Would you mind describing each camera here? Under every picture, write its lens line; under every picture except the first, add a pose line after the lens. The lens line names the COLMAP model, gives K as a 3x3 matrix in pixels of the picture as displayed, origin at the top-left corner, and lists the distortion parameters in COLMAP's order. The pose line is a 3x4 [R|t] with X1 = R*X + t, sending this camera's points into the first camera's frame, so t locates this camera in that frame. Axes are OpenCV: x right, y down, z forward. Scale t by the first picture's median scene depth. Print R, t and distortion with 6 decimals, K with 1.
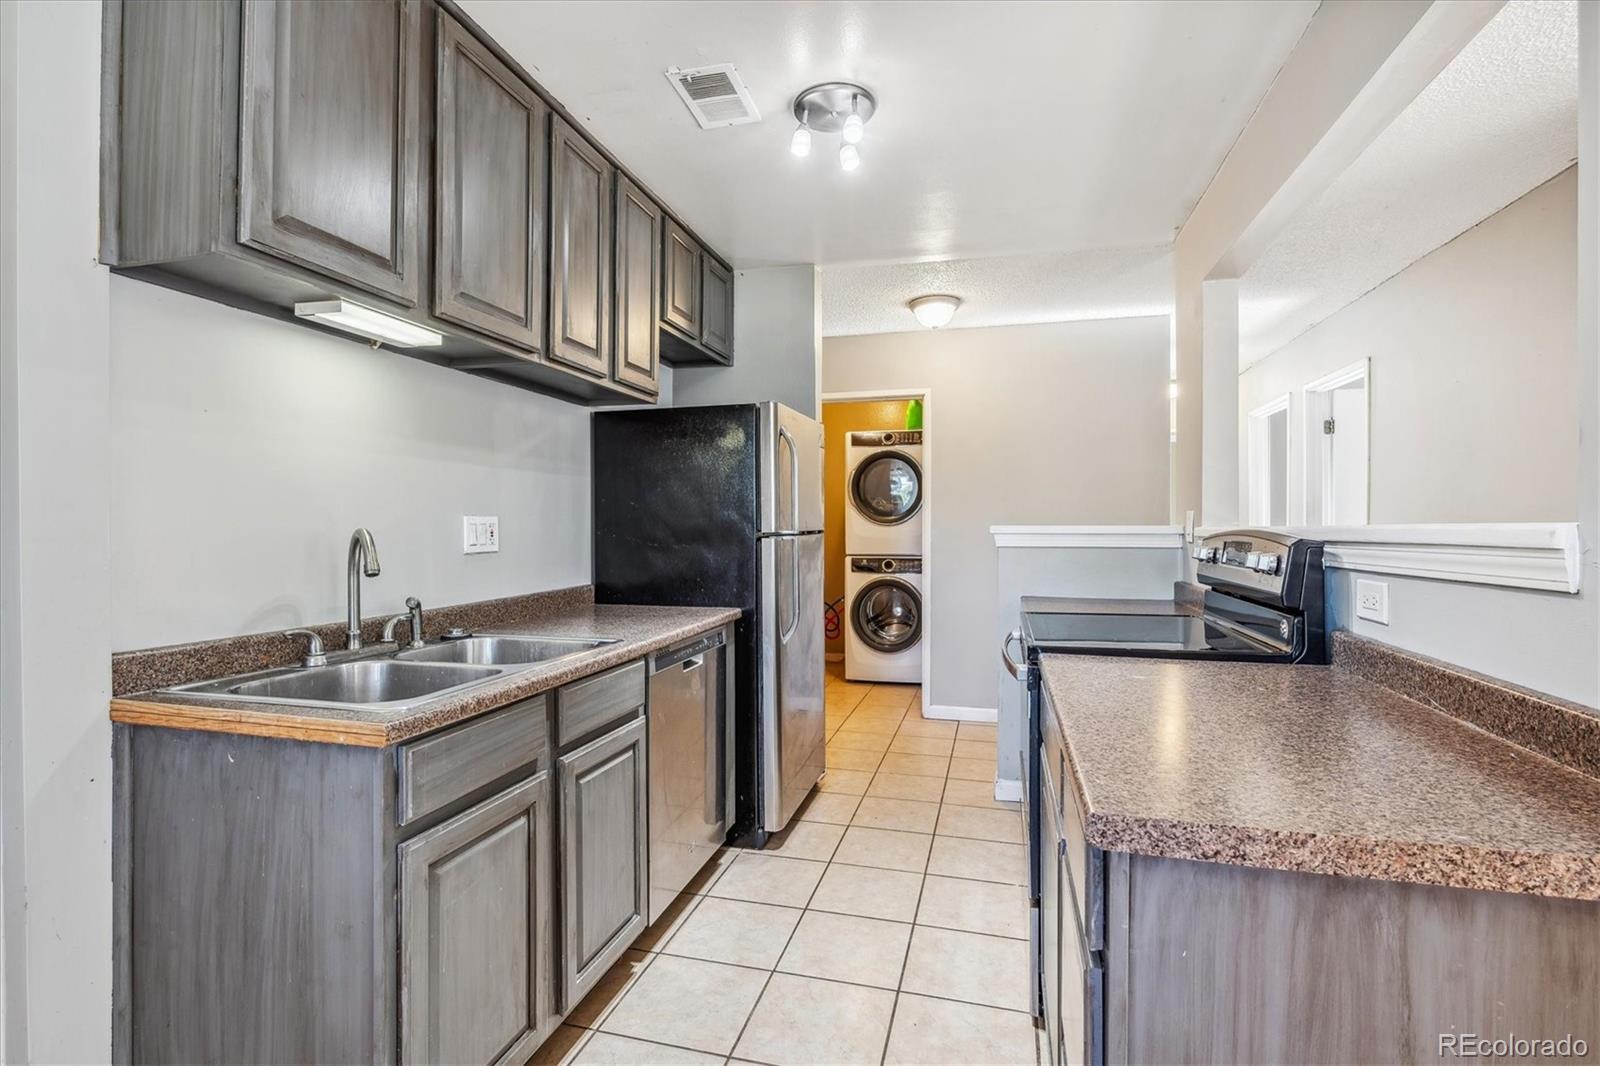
lens RADIAL K [[741.8, 0, 800.9], [0, 741.8, 522.1], [0, 0, 1]] dist [-0.011789, -0.000455]
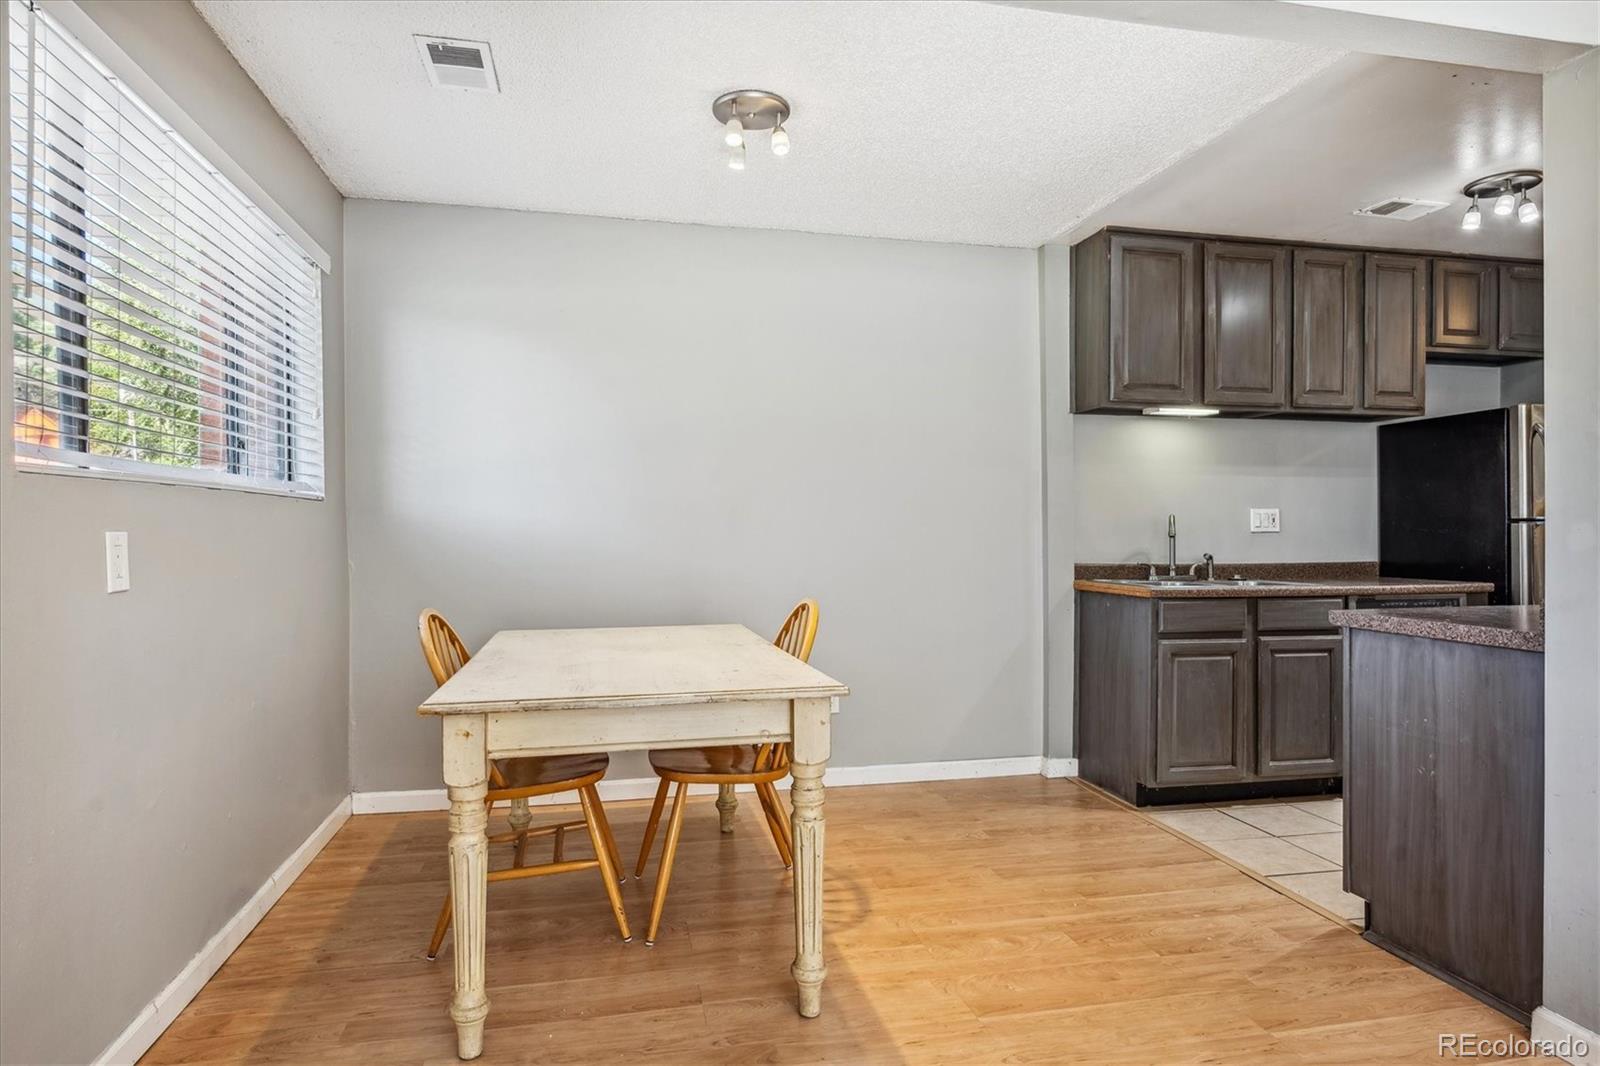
lens RADIAL K [[895.8, 0, 801.7], [0, 895.8, 532.7], [0, 0, 1]] dist [0.000534, 0.001620]
pose [[0.447320, 0.000128, -0.894374, 1.145555], [0.002096, 0.999997, 0.001191, 0.052808], [0.894371, -0.002407, 0.447319, -1.004160]]
